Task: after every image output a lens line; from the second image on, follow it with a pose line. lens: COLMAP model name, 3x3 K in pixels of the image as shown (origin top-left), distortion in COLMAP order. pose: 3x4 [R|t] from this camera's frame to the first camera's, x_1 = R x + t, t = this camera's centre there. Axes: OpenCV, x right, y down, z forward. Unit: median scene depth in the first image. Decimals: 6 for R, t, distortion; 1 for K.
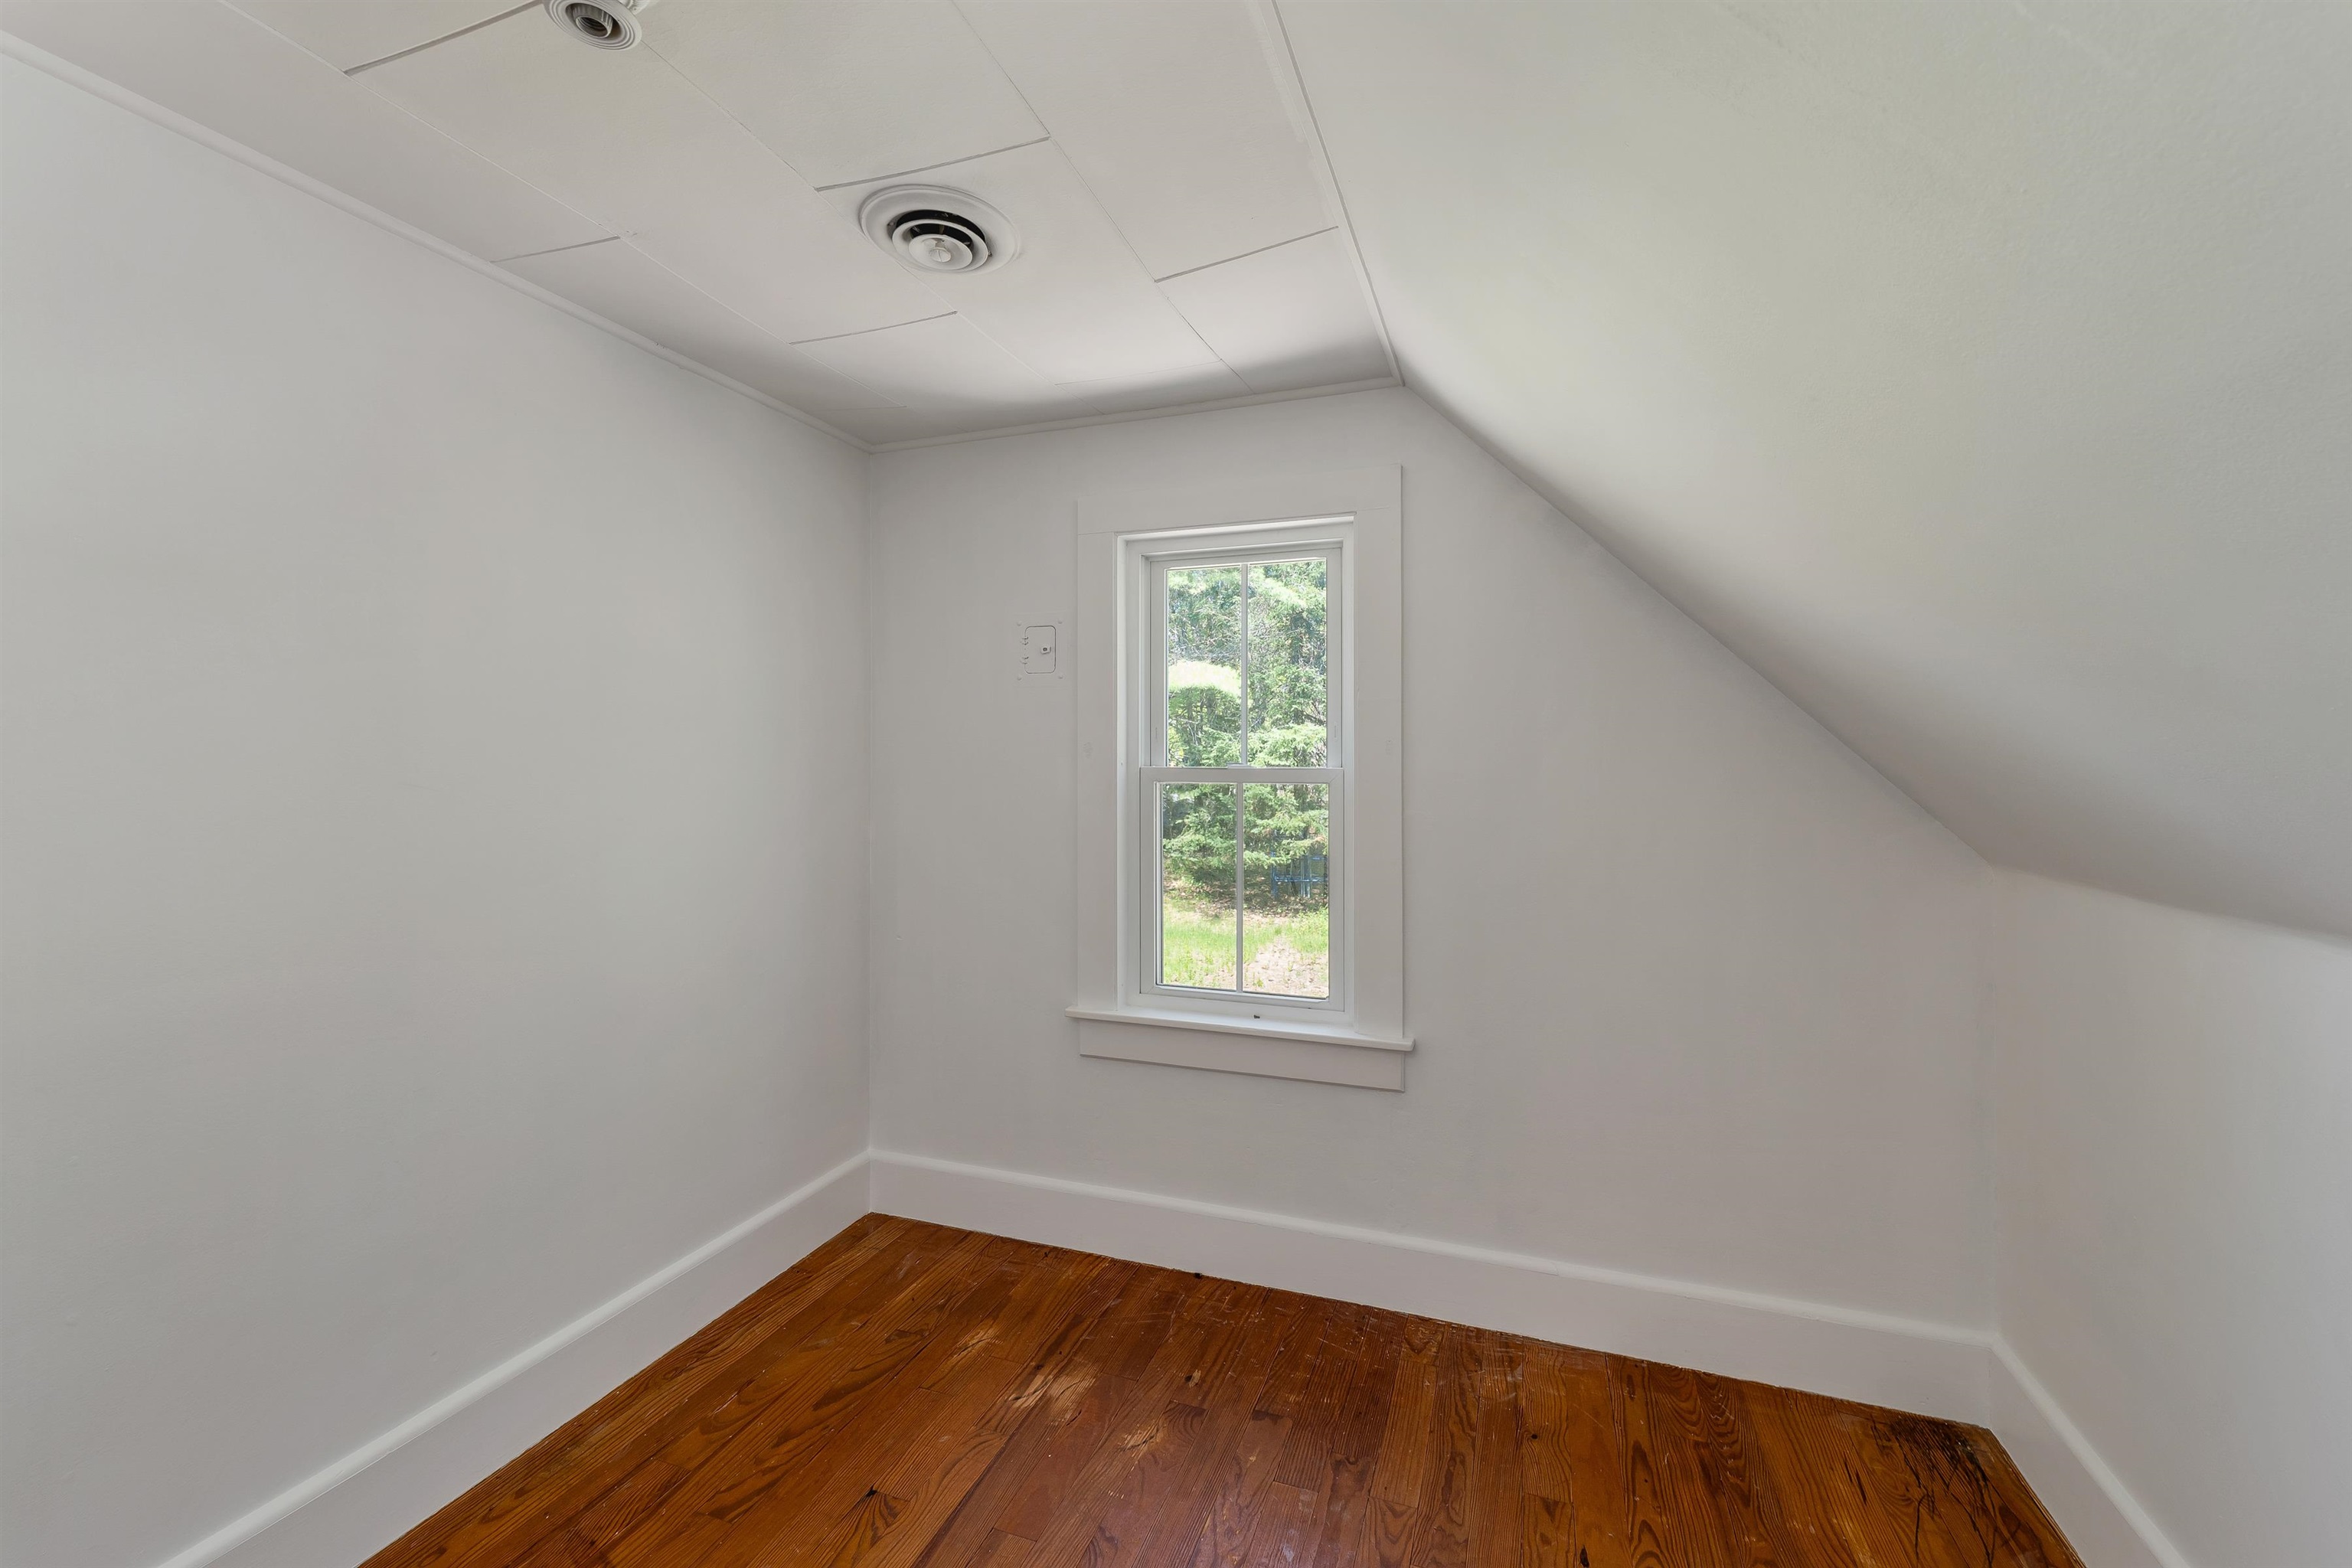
lens RADIAL K [[978.9, 0, 1185.8], [0, 978.9, 765.7], [0, 0, 1]] dist [0.005719, -0.001001]
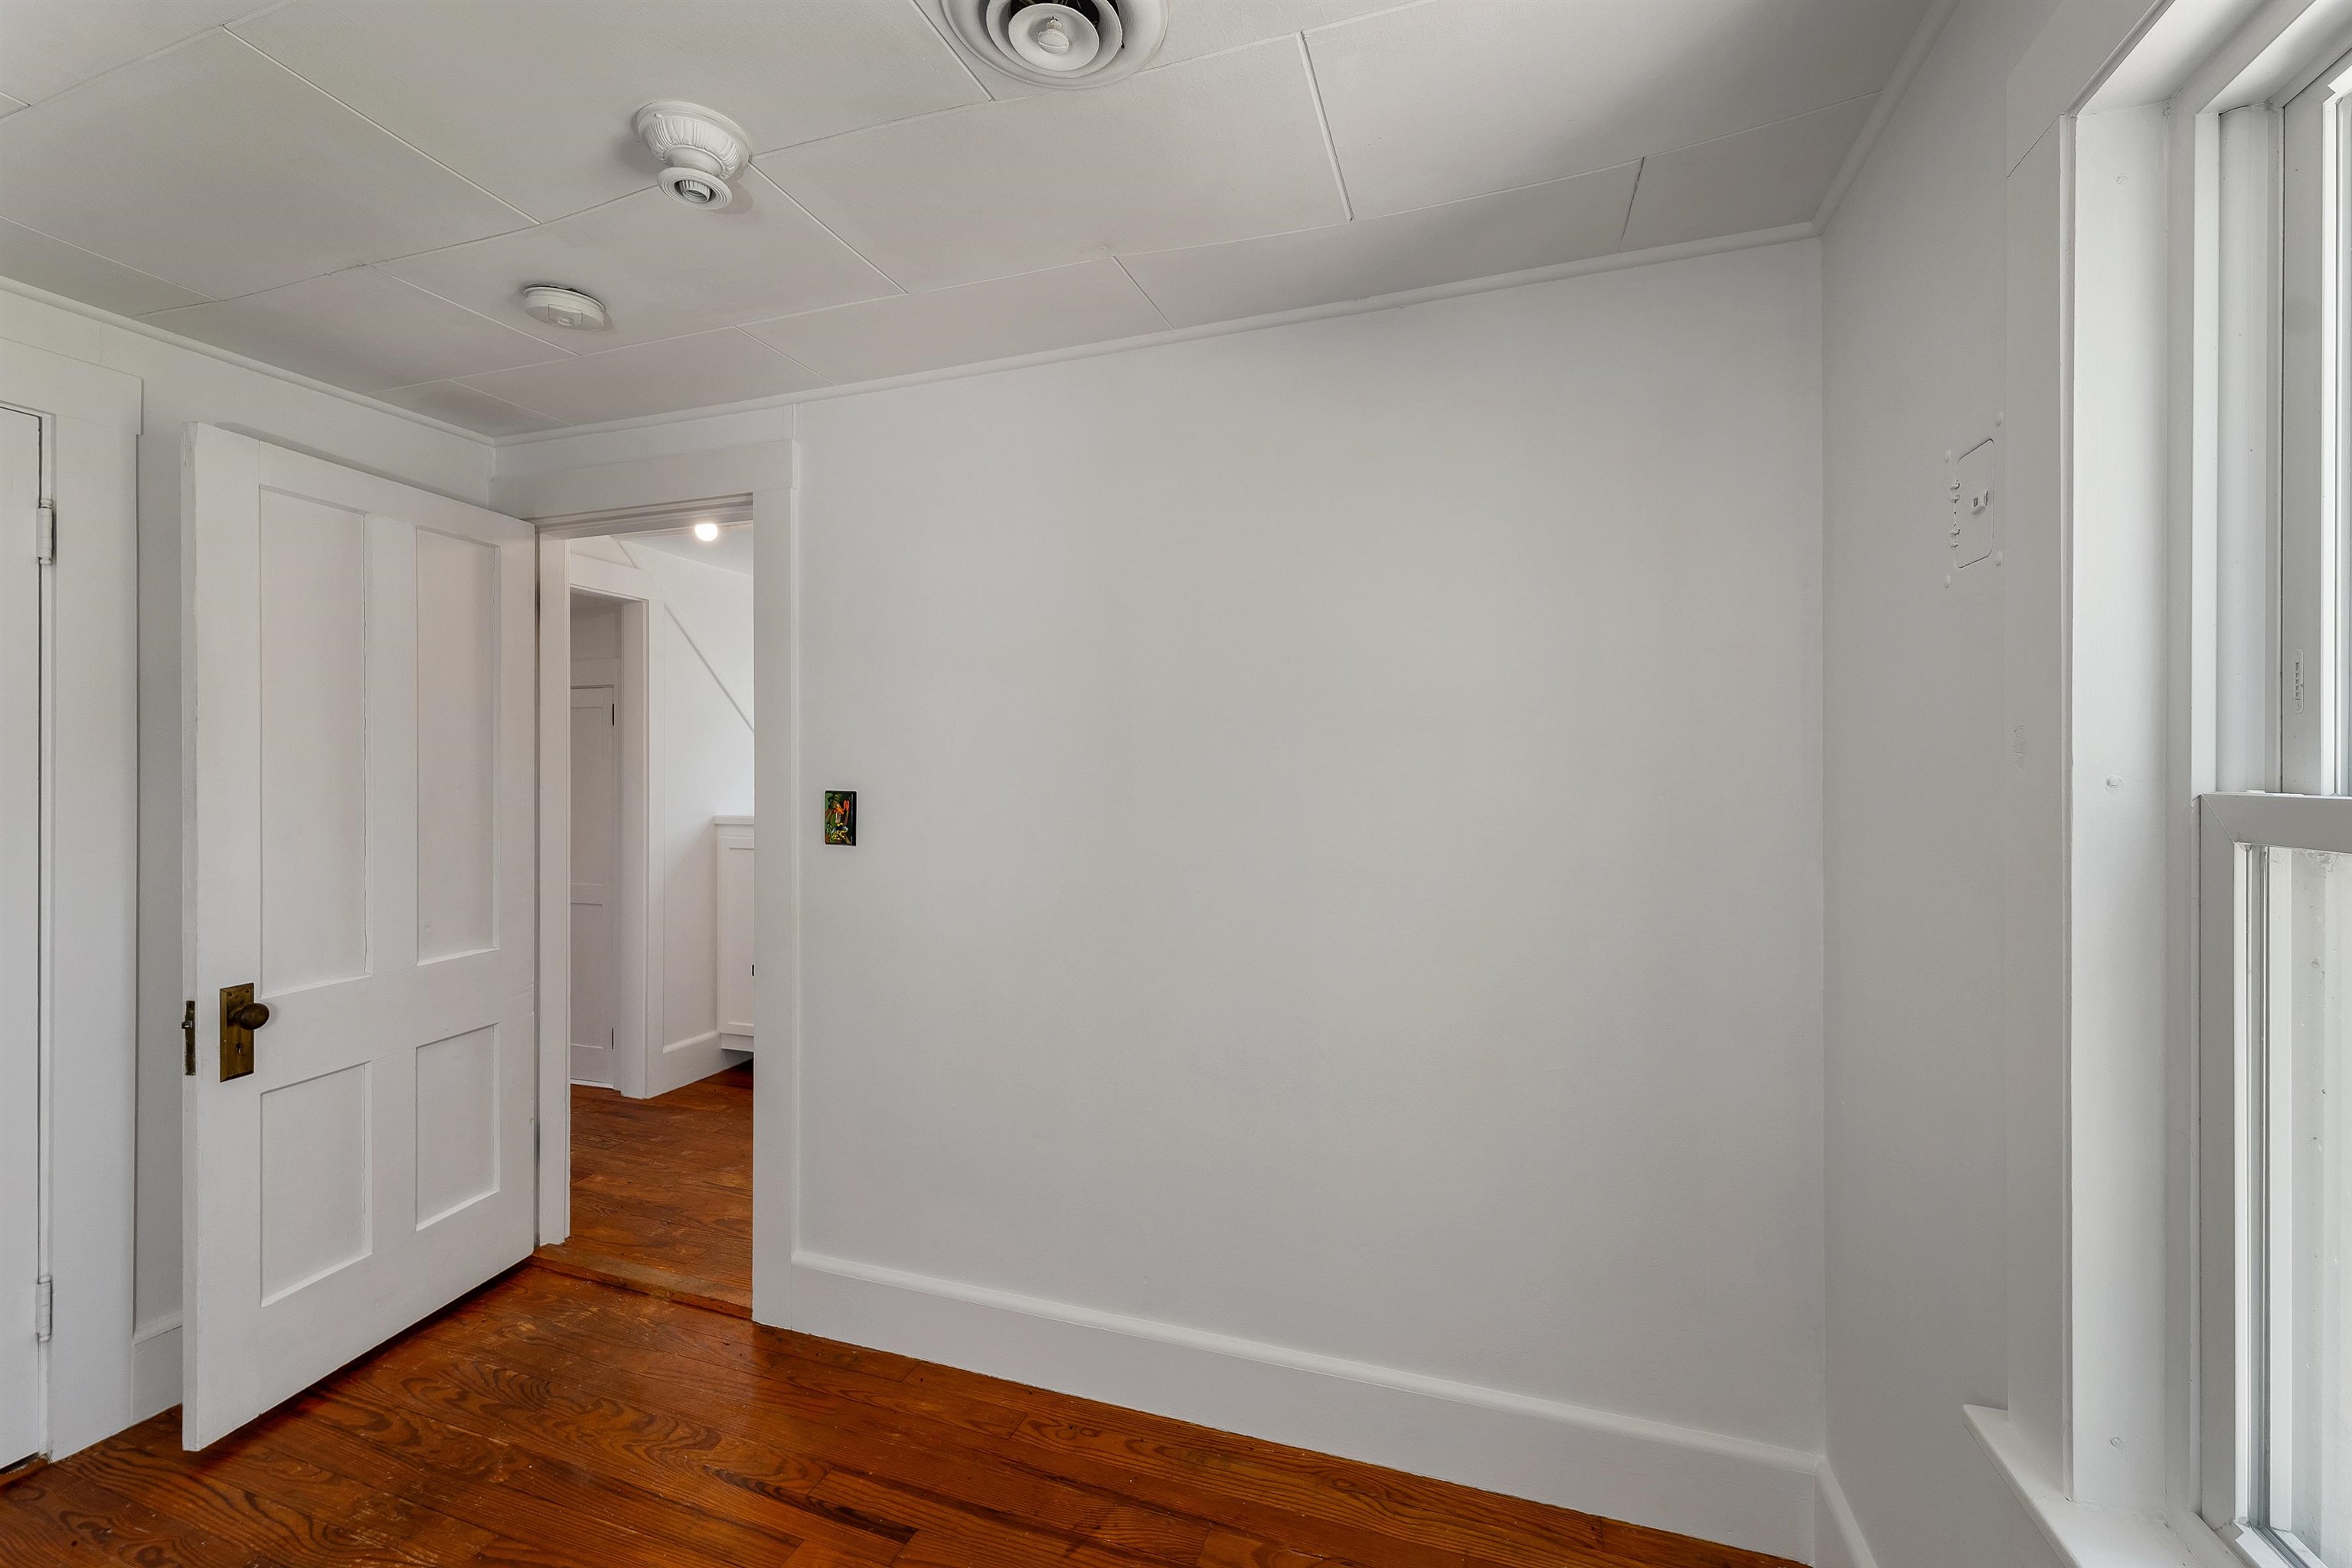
lens RADIAL K [[978.9, 0, 1169.0], [0, 978.9, 776.8], [0, 0, 1]] dist [0.005719, -0.001001]
pose [[-0.014026, 0.001430, -0.999901, 0.379697], [0.003242, 0.999994, 0.001385, -0.007369], [0.999896, -0.003222, -0.014030, 0.950697]]
